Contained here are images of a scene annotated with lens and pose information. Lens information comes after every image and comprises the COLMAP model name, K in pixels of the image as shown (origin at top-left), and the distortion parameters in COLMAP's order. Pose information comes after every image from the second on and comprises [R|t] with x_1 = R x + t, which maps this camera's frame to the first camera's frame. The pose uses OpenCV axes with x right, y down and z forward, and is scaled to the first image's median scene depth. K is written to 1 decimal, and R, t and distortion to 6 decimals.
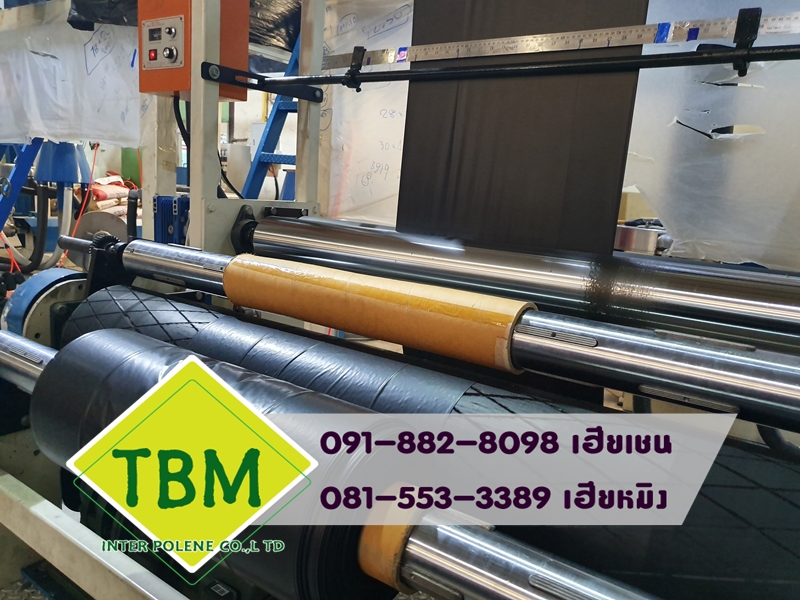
lens RADIAL K [[636.7, 0, 400.0], [0, 636.7, 300.0], [0, 0, 1]] dist [0.009314, -0.002929]
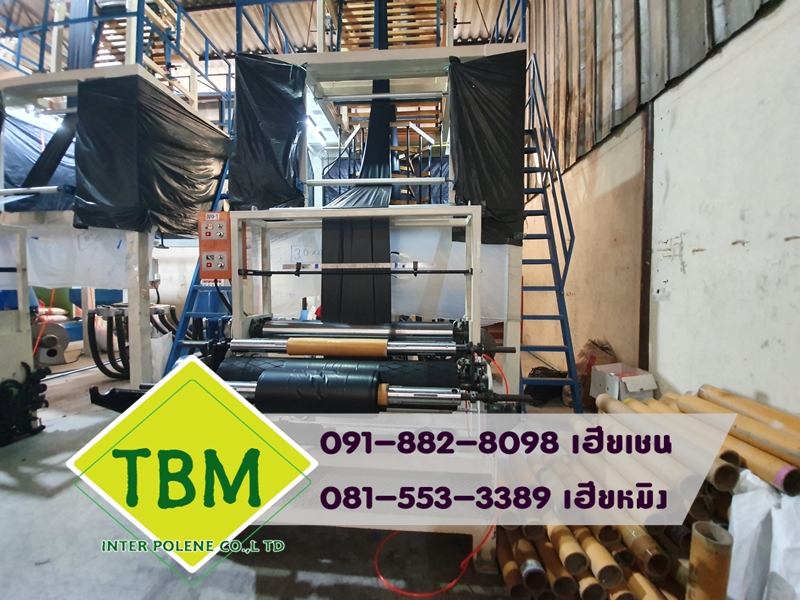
lens RADIAL K [[343.9, 0, 400.0], [0, 343.9, 300.0], [0, 0, 1]] dist [0.001873, -0.013935]
pose [[0.842778, -0.100021, 0.528886, -0.520269], [0.147688, 0.987843, -0.048524, -0.074578], [-0.517603, 0.119005, 0.847304, -0.570378]]
